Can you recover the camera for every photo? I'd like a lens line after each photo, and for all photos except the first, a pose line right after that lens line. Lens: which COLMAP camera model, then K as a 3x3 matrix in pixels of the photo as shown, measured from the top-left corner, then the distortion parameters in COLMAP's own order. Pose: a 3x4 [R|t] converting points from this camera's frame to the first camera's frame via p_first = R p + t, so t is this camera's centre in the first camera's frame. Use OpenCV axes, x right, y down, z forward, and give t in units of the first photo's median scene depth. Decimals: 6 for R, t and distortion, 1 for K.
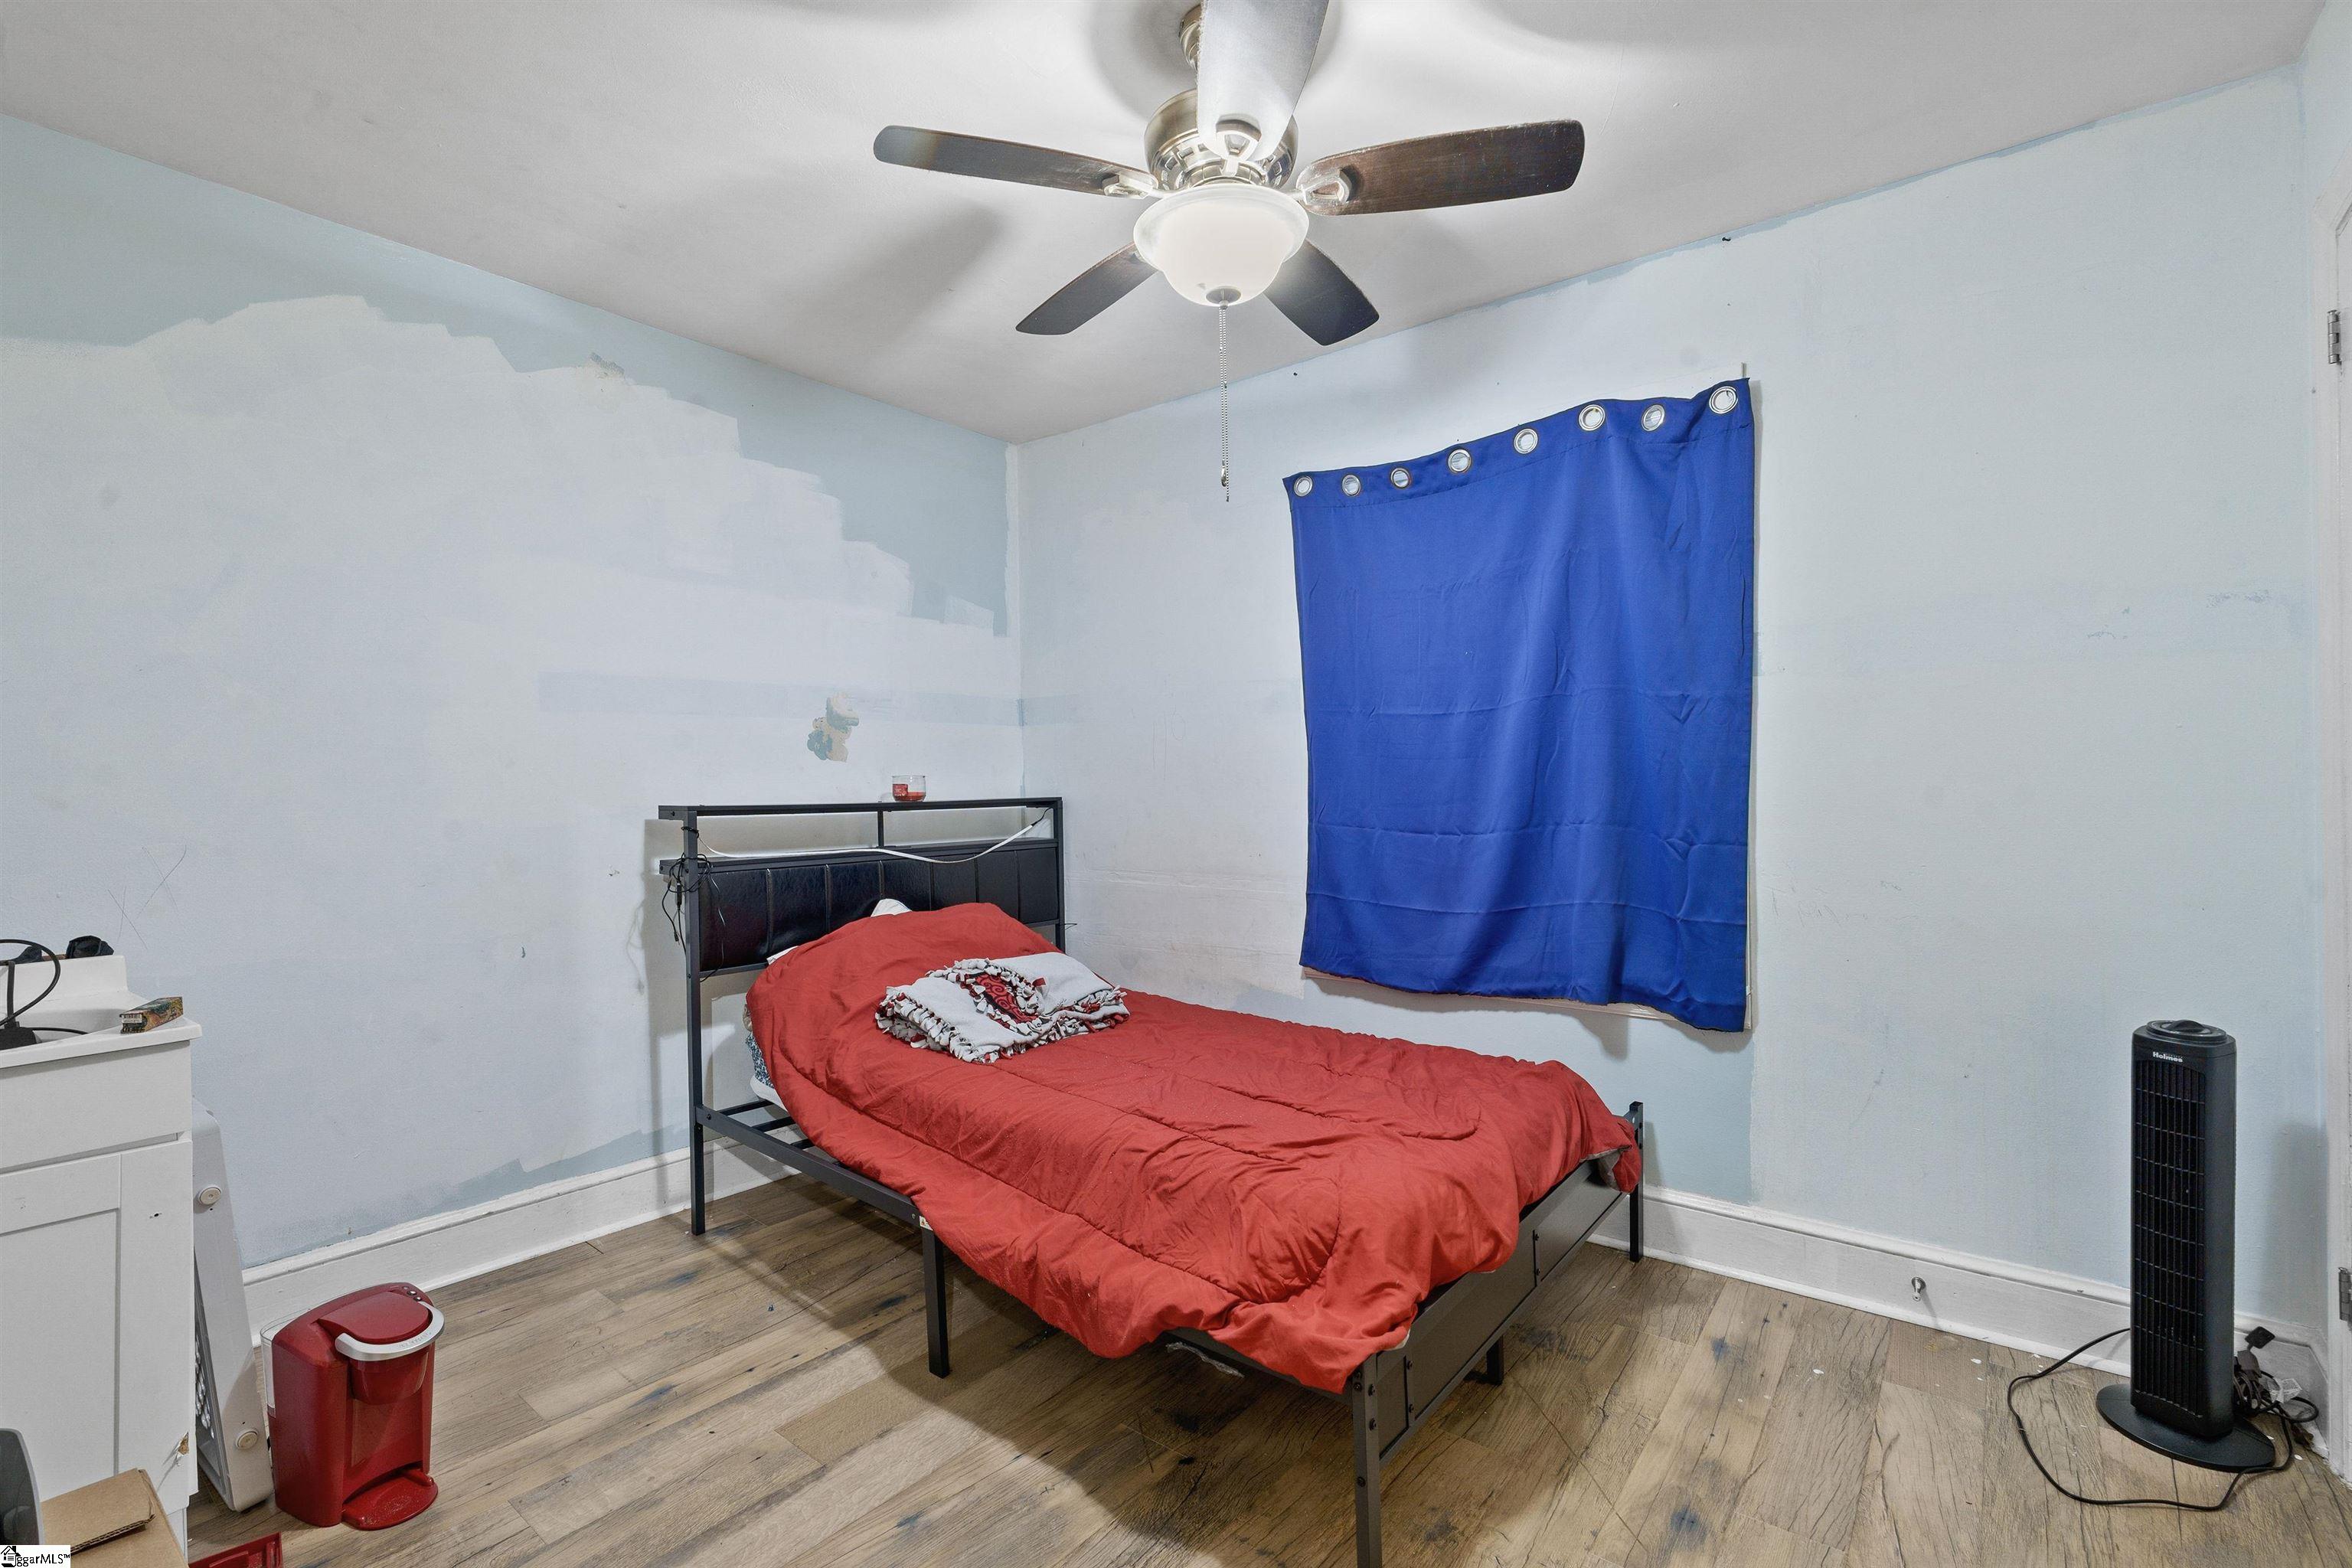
lens RADIAL K [[1062.2, 0, 1163.8], [0, 1062.2, 786.2], [0, 0, 1]] dist [-0.002155, -0.000338]
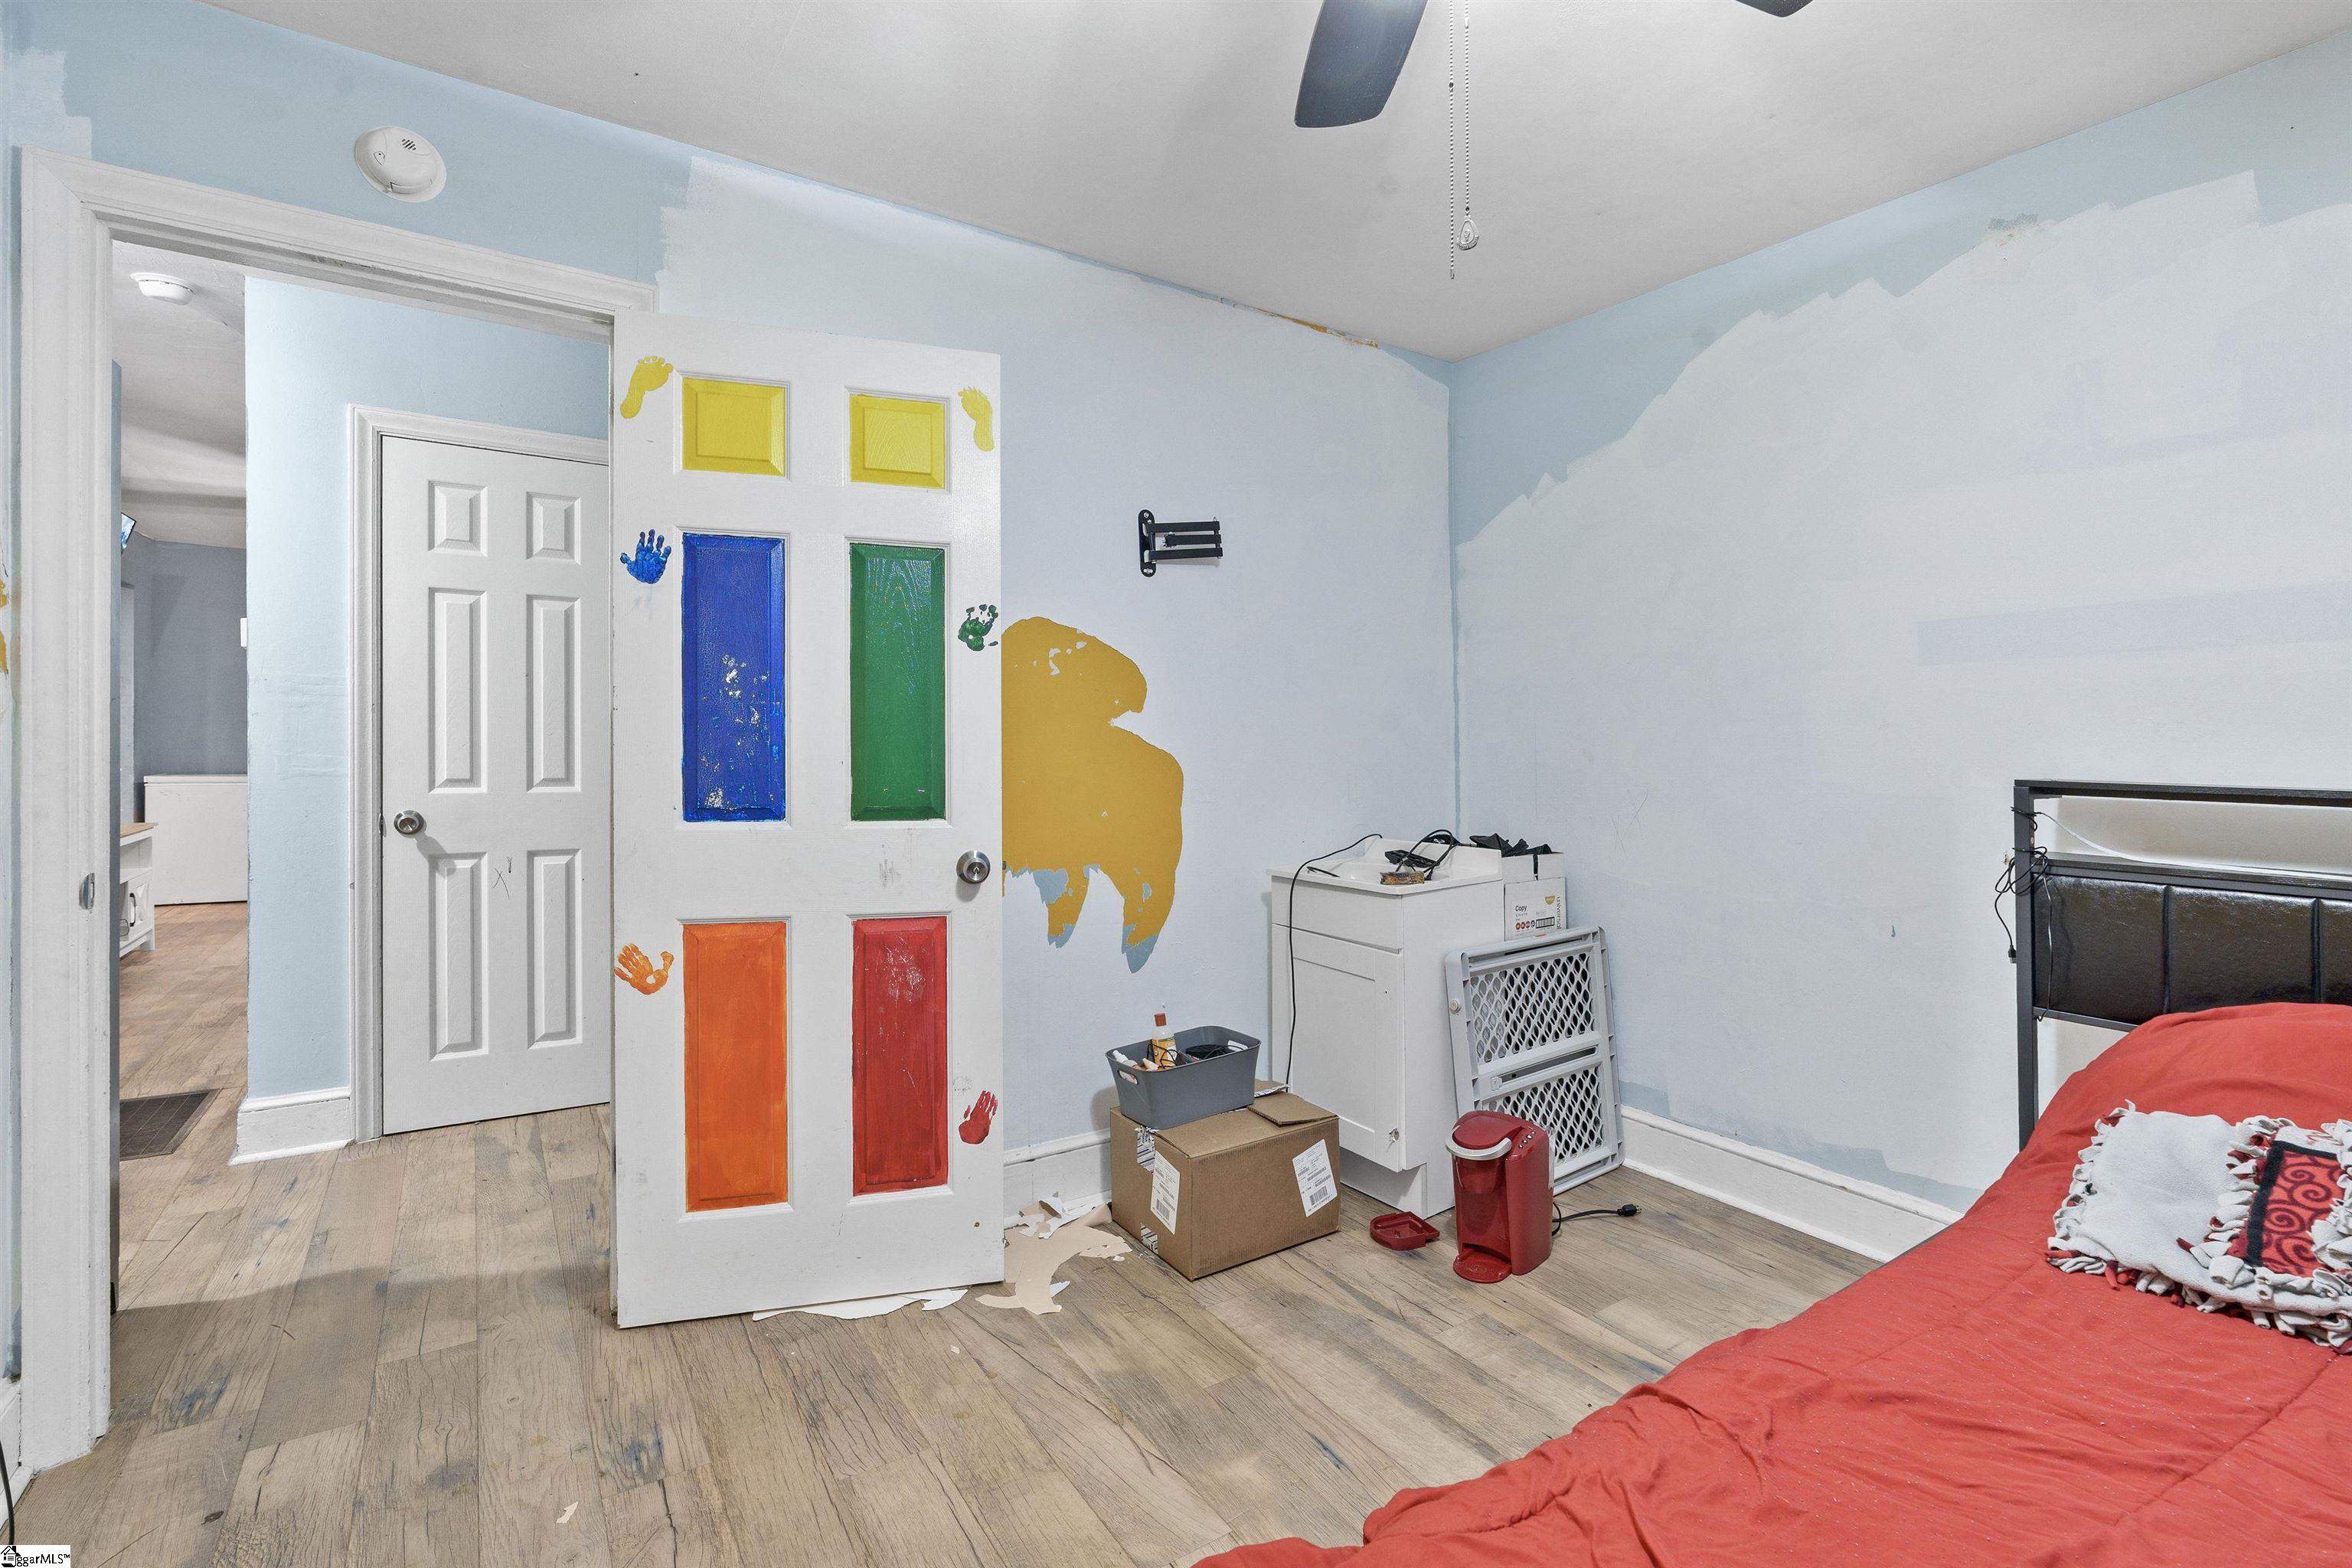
lens RADIAL K [[1062.2, 0, 1176.8], [0, 1062.2, 774.6], [0, 0, 1]] dist [-0.002155, -0.000338]
pose [[-0.295900, 0.034372, -0.954600, 0.477239], [-0.007663, 0.999235, 0.038354, -0.010711], [0.955188, 0.018664, -0.295410, 0.709715]]
